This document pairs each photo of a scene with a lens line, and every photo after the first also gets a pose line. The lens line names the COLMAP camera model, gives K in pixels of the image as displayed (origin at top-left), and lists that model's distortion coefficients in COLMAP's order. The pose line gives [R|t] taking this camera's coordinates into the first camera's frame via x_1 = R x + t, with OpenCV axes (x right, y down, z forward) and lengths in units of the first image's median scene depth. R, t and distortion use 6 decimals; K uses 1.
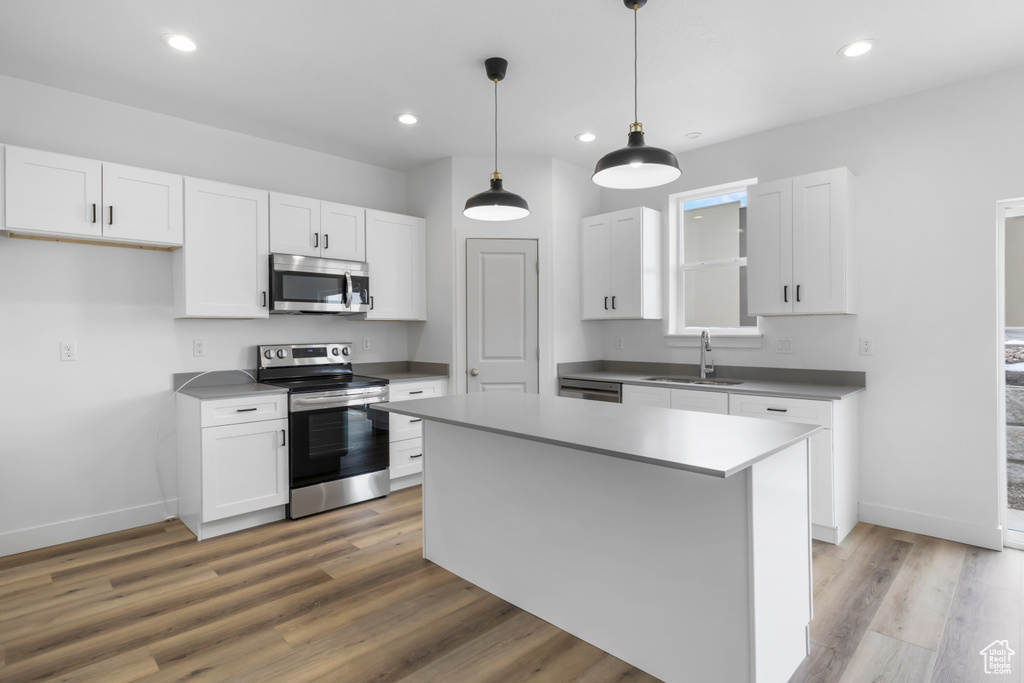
lens RADIAL K [[524.3, 0, 509.4], [0, 524.3, 329.7], [0, 0, 1]] dist [-0.004271, -0.000638]
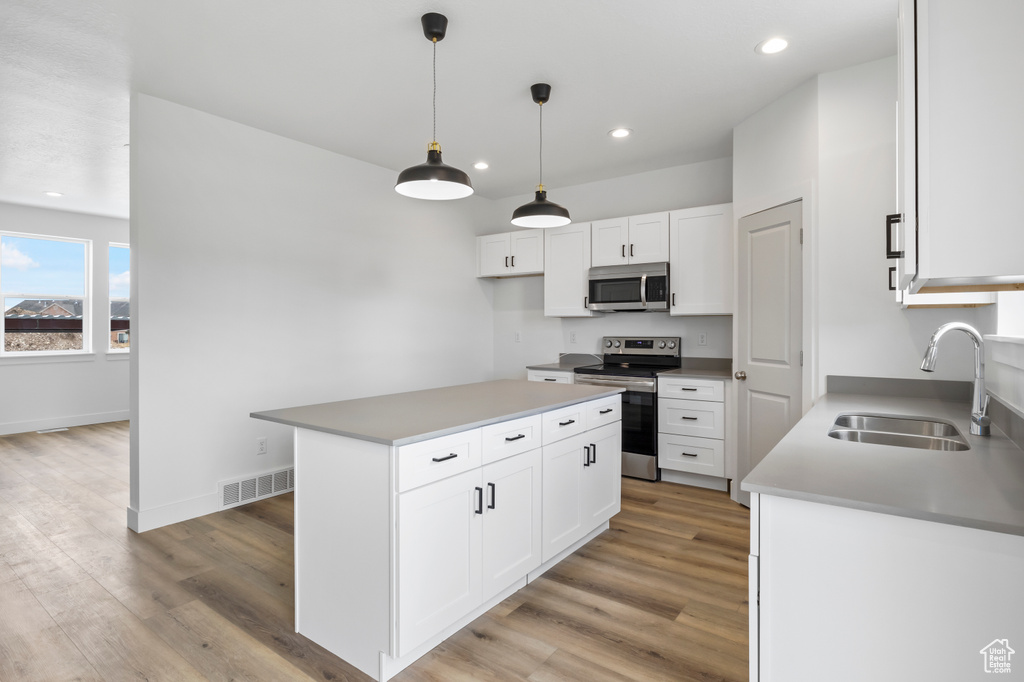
lens RADIAL K [[518.9, 0, 515.6], [0, 518.9, 323.1], [0, 0, 1]] dist [-0.004611, -0.000267]
pose [[0.159285, -0.003169, -0.987228, 0.763855], [0.000741, 0.999995, -0.003091, -0.000910], [0.987232, -0.000239, 0.159287, 0.557000]]
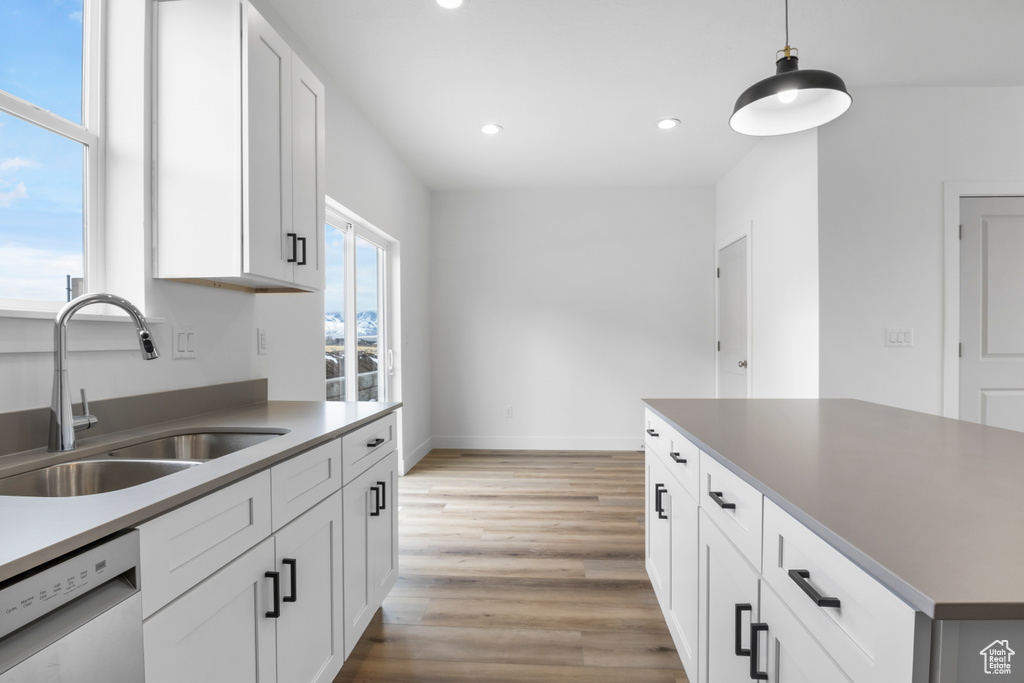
lens RADIAL K [[530.3, 0, 519.1], [0, 530.3, 344.1], [0, 0, 1]] dist [-0.006101, -0.000265]
pose [[-0.663279, -0.000361, 0.748372, -0.049297], [0.001141, 0.999998, 0.001493, 0.029924], [-0.748371, 0.001844, -0.663278, 1.035998]]
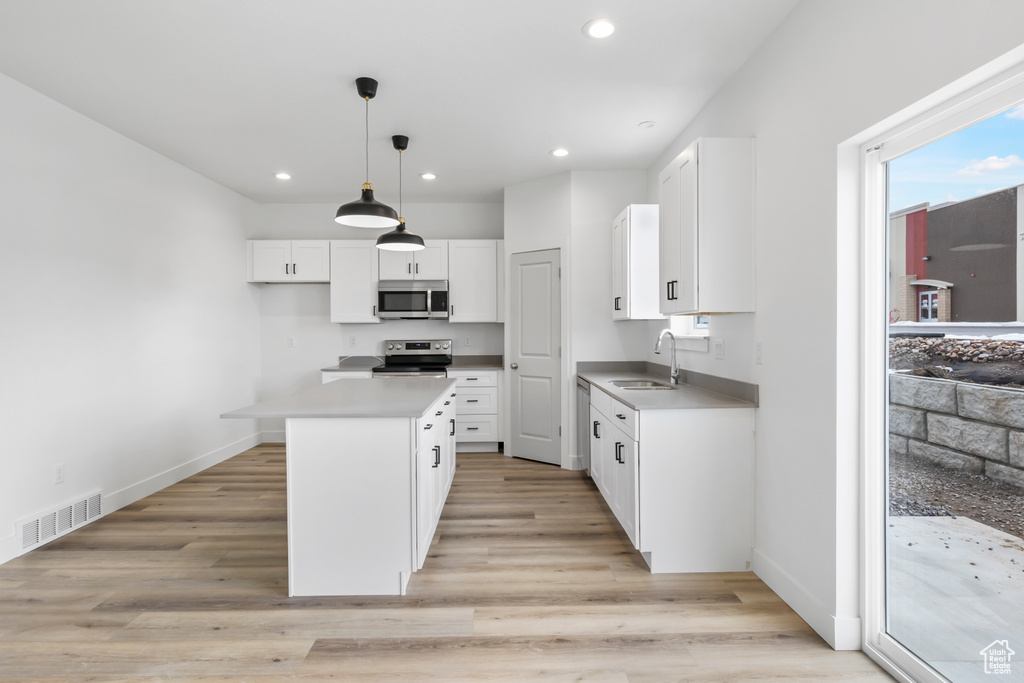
lens RADIAL K [[524.3, 0, 509.4], [0, 524.3, 329.7], [0, 0, 1]] dist [-0.004271, -0.000638]
pose [[0.720450, -0.000582, -0.693507, 0.822448], [0.002373, 0.999996, 0.001626, -0.003336], [0.693503, -0.002817, 0.720448, 0.146503]]
